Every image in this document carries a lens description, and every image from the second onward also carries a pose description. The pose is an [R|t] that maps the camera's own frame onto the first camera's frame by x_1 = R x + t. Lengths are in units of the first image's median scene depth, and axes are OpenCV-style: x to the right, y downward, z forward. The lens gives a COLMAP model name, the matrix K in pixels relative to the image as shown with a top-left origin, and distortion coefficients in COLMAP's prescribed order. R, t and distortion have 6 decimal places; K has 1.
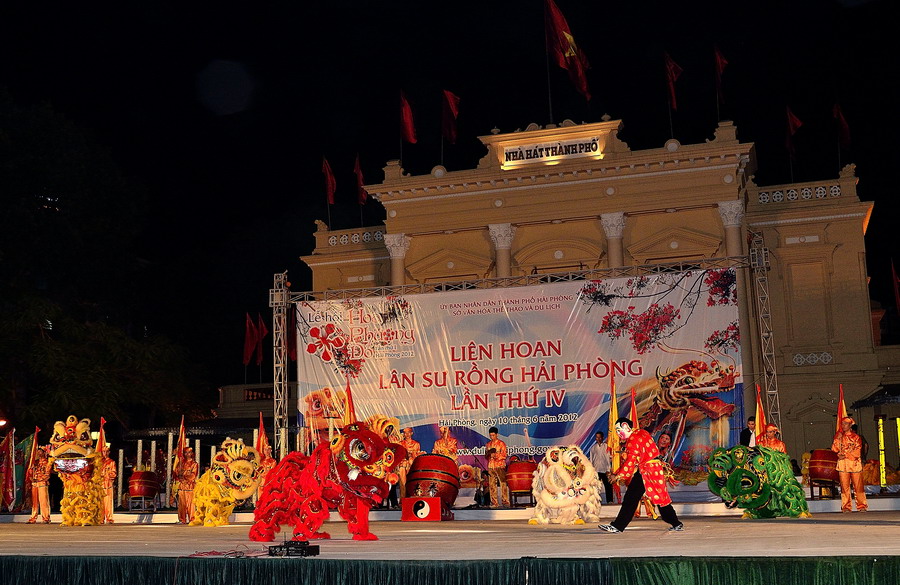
lens RADIAL K [[1076.5, 0, 450.0], [0, 1076.5, 292.5], [0, 0, 1]] dist [-0.062858, 0.018065]
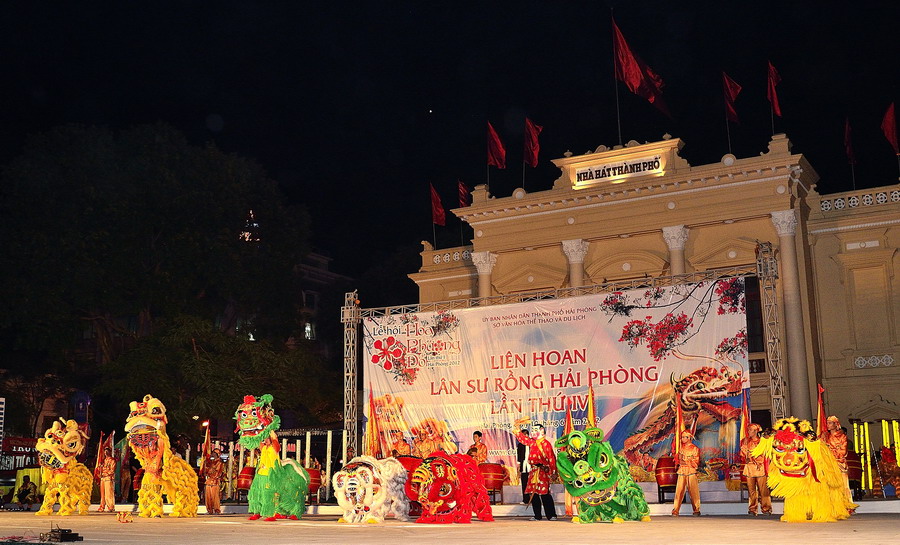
lens RADIAL K [[1003.3, 0, 463.0], [0, 1003.3, 272.0], [0, 0, 1]] dist [-0.045018, 0.004063]
pose [[0.981468, -0.028775, -0.189453, 0.164572], [0.023611, 0.999287, -0.029458, -0.005599], [0.190165, 0.024439, 0.981448, -0.011040]]
